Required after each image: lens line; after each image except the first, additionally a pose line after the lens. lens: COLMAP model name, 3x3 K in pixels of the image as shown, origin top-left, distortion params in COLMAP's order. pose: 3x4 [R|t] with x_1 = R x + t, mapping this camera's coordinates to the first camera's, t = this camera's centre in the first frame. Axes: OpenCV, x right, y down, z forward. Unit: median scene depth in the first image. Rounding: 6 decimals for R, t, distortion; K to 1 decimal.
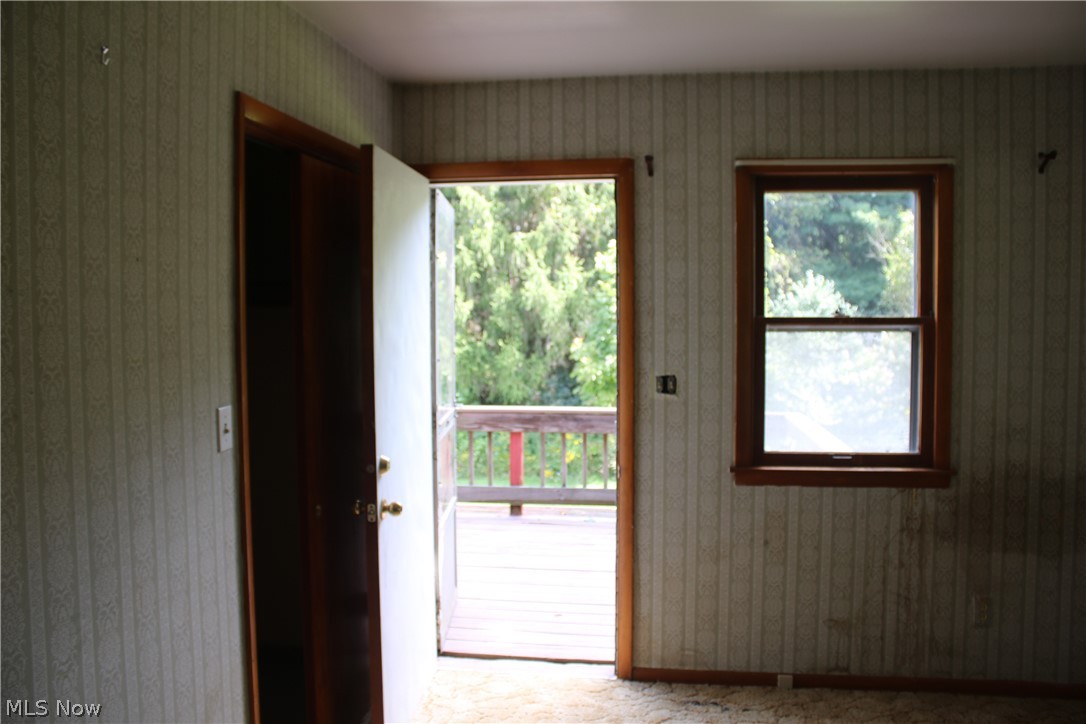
lens RADIAL K [[885.4, 0, 543.0], [0, 885.4, 362.0], [0, 0, 1]] dist [-0.172601, 0.155054]
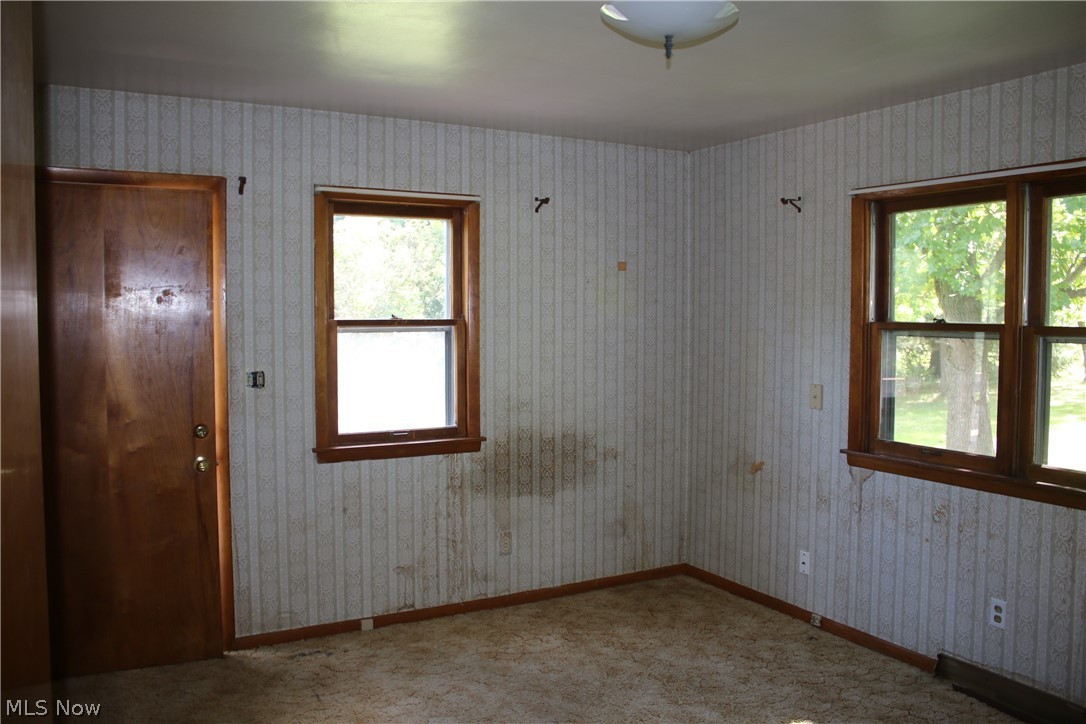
lens RADIAL K [[885.4, 0, 543.0], [0, 885.4, 362.0], [0, 0, 1]] dist [-0.172601, 0.155054]
pose [[0.787184, -0.028115, 0.616077, -0.261796], [0.029426, 0.999535, 0.008016, 0.004619], [-0.616016, 0.011818, 0.787645, -0.107223]]
